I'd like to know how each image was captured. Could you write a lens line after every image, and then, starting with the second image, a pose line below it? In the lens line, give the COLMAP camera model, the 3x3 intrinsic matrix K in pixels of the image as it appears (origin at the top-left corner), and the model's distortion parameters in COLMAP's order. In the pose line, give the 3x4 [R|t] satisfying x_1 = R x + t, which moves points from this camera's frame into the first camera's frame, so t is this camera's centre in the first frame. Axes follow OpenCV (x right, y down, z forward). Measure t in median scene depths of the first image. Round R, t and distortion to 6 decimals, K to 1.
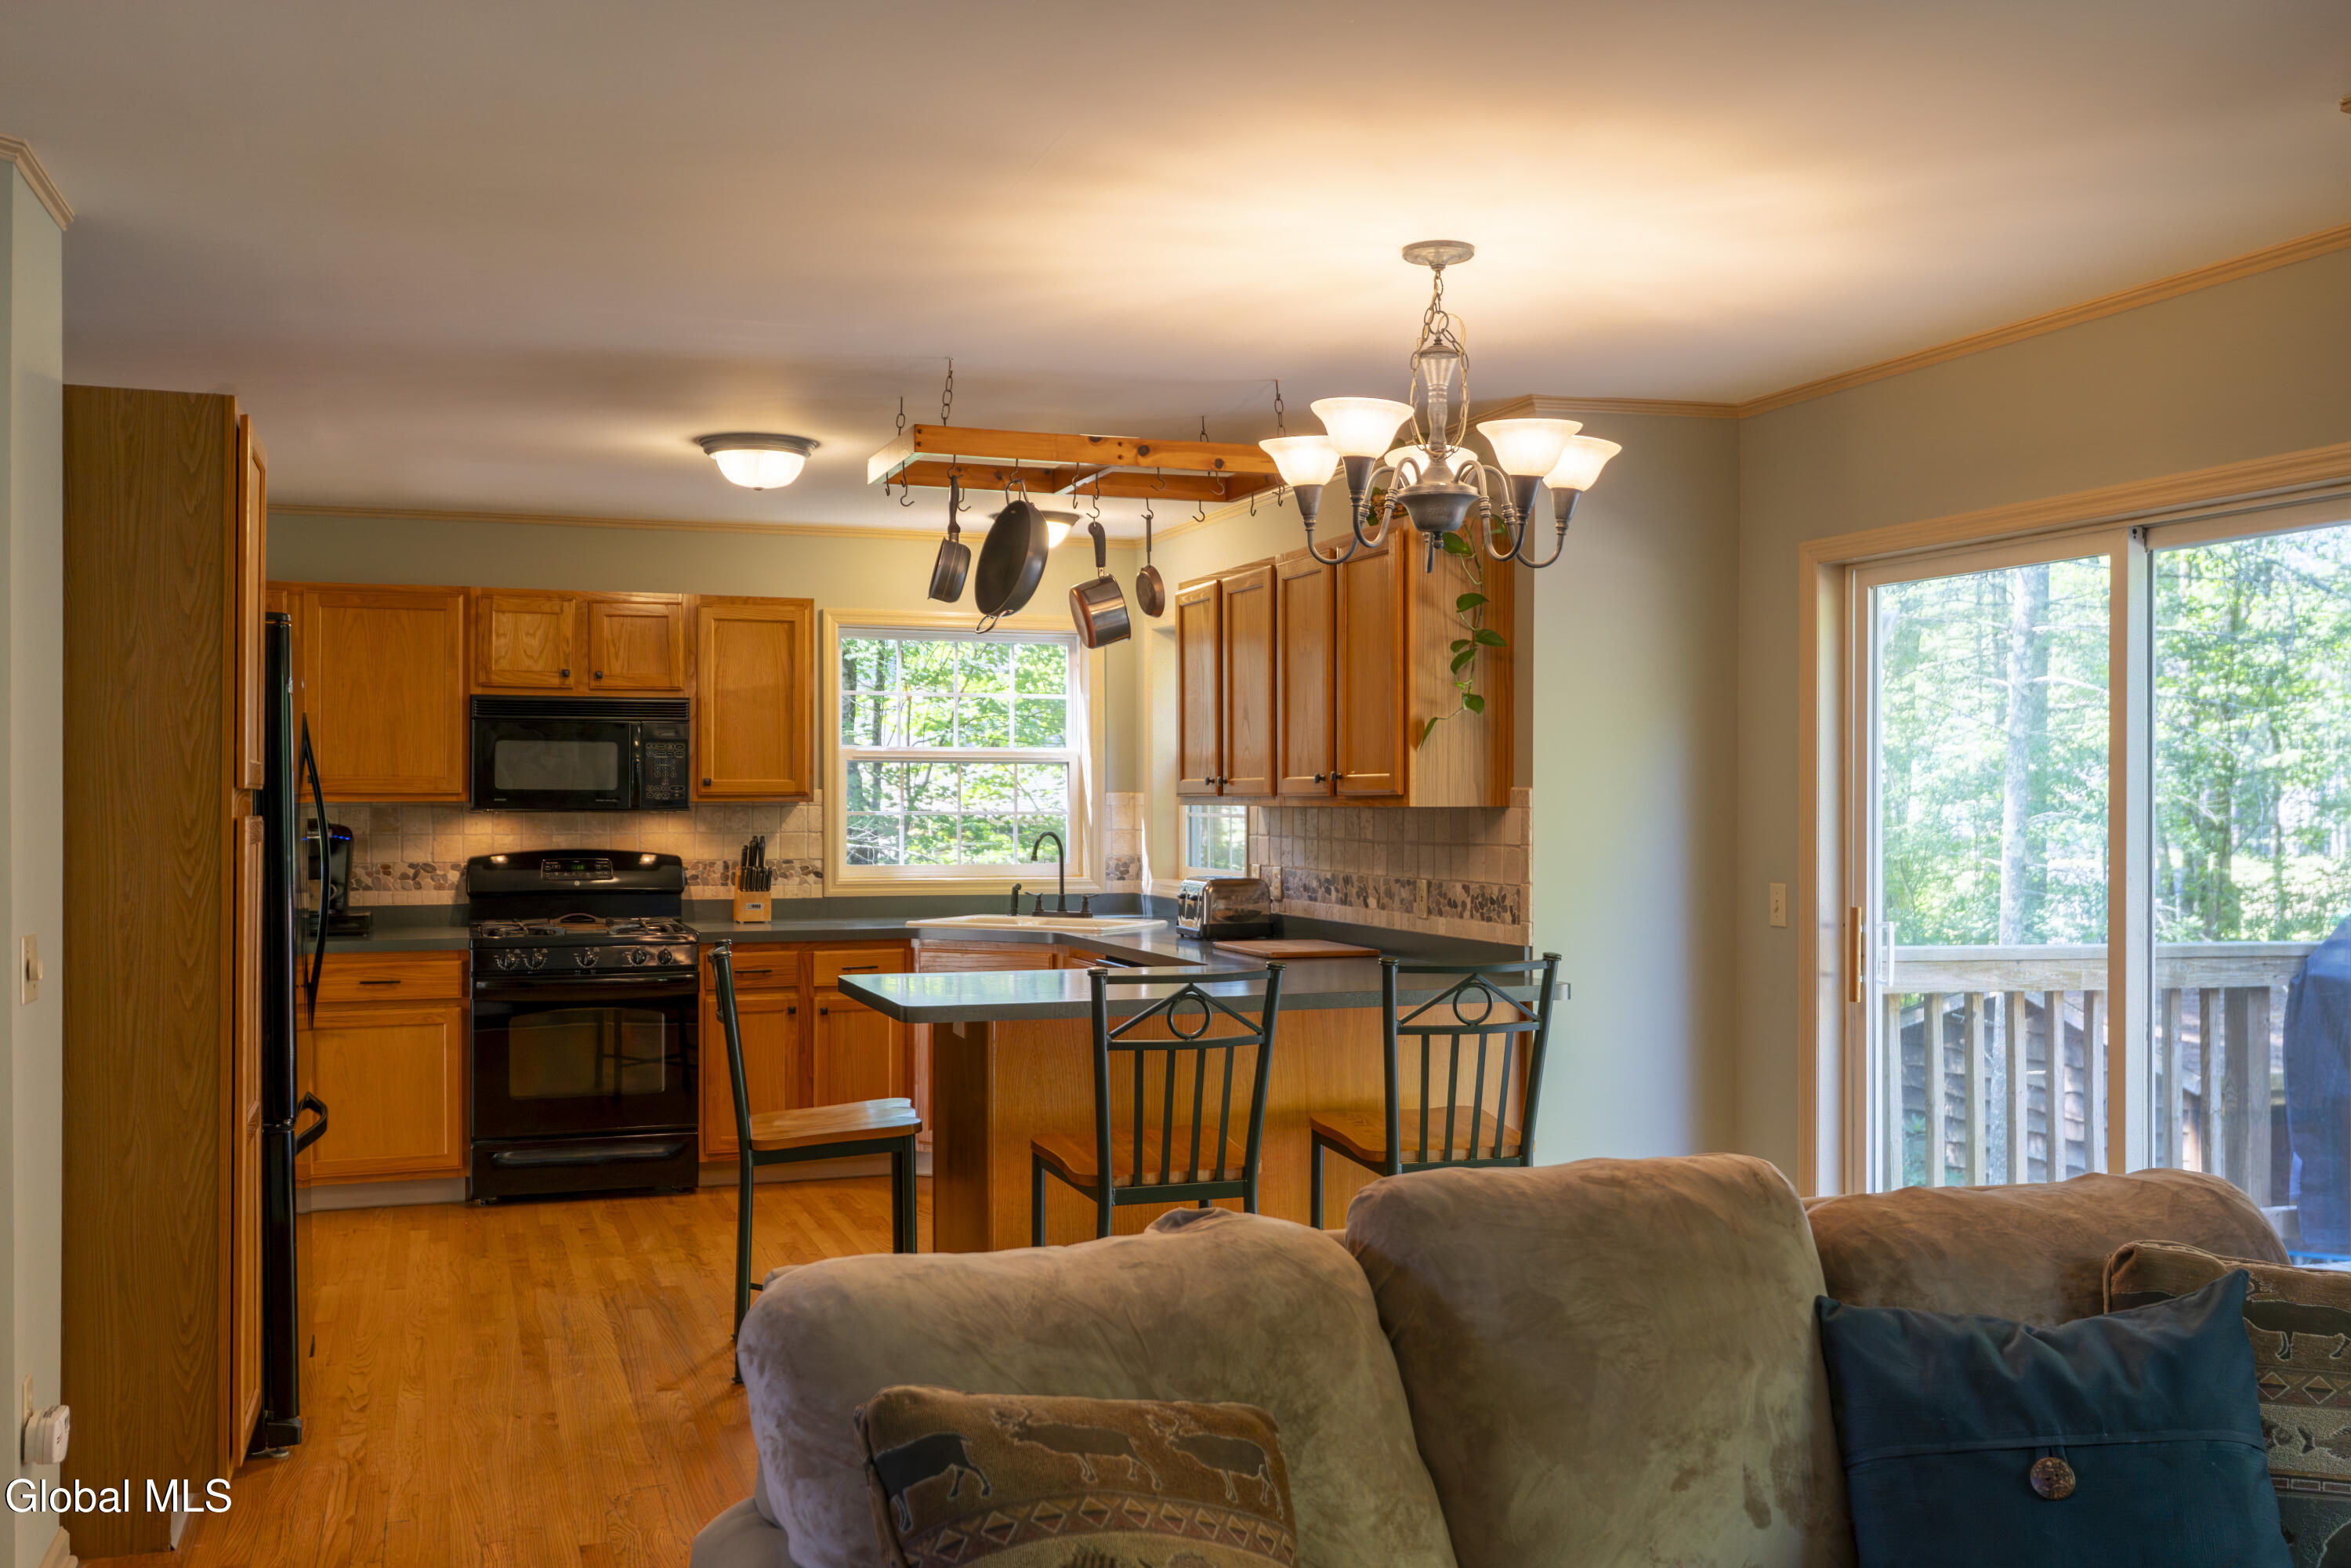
lens RADIAL K [[2113.8, 0, 1177.7], [0, 2113.8, 789.2], [0, 0, 1]] dist [0.008294, 0.009812]
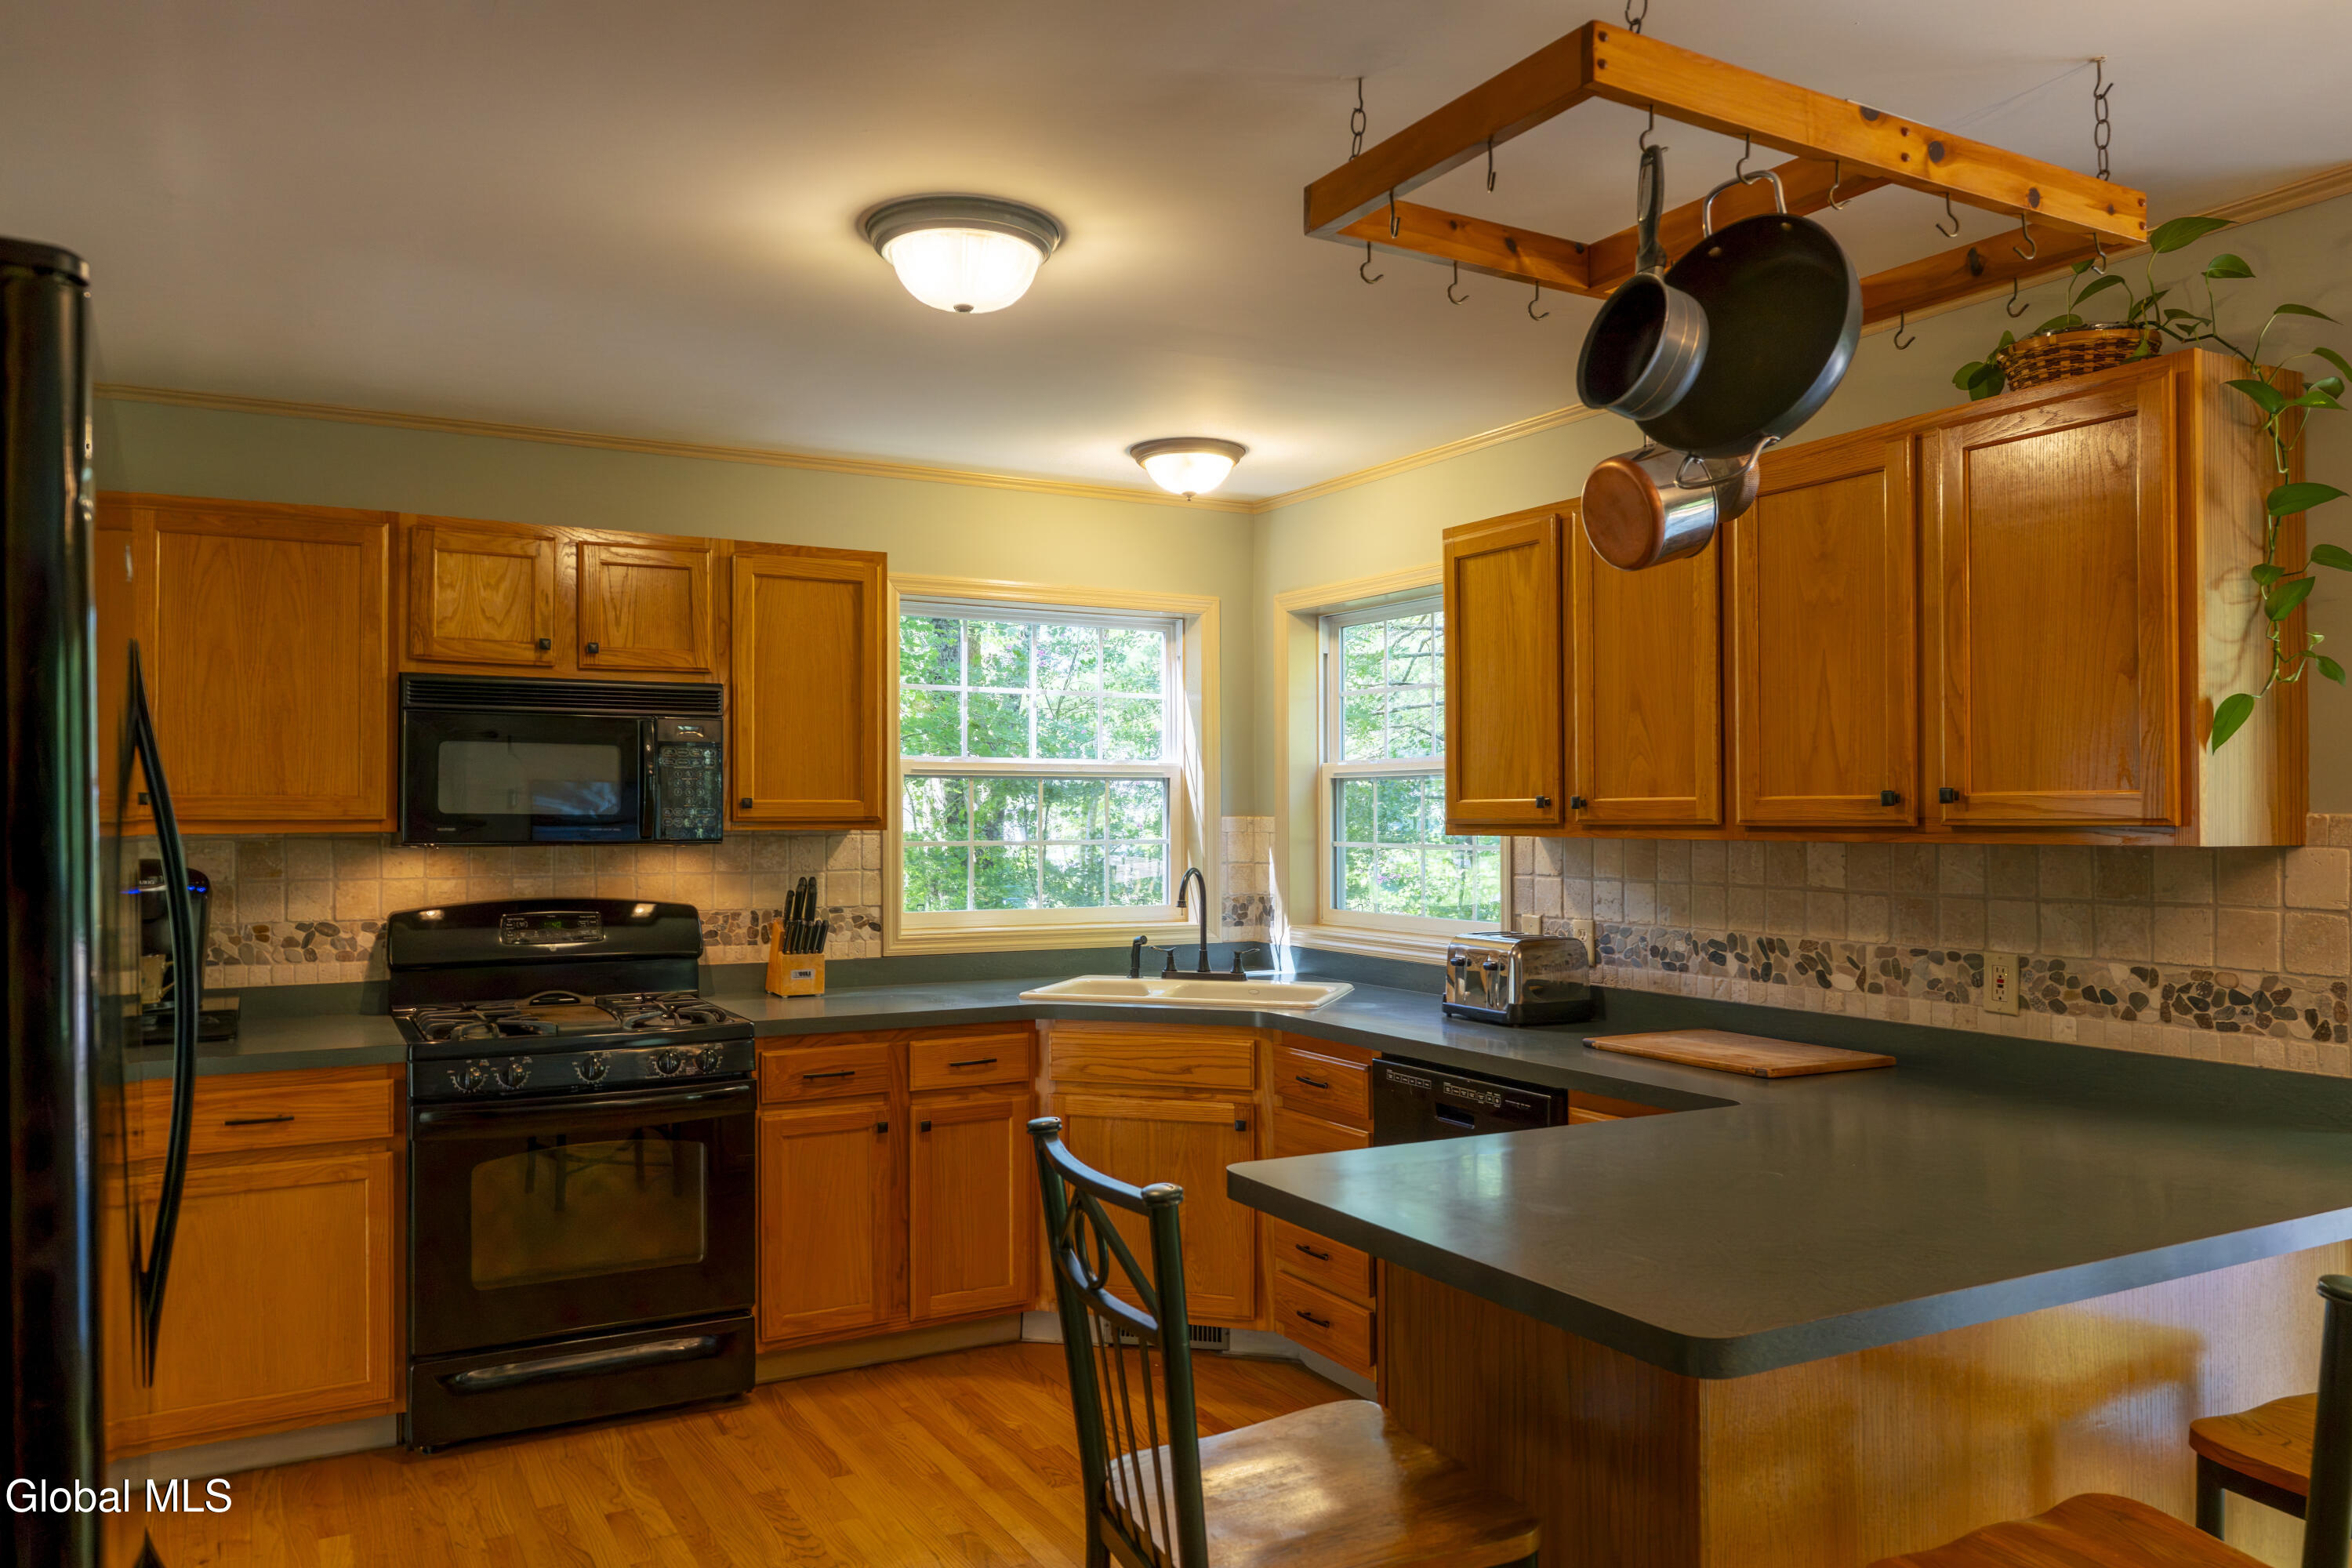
lens RADIAL K [[1662.3, 0, 1173.4], [0, 1662.3, 796.3], [0, 0, 1]] dist [-0.001267, -0.009043]
pose [[0.985537, 0.000423, 0.169460, -0.188111], [0.000631, 0.999981, -0.006169, -0.002247], [-0.169459, 0.006187, 0.985518, 0.455565]]
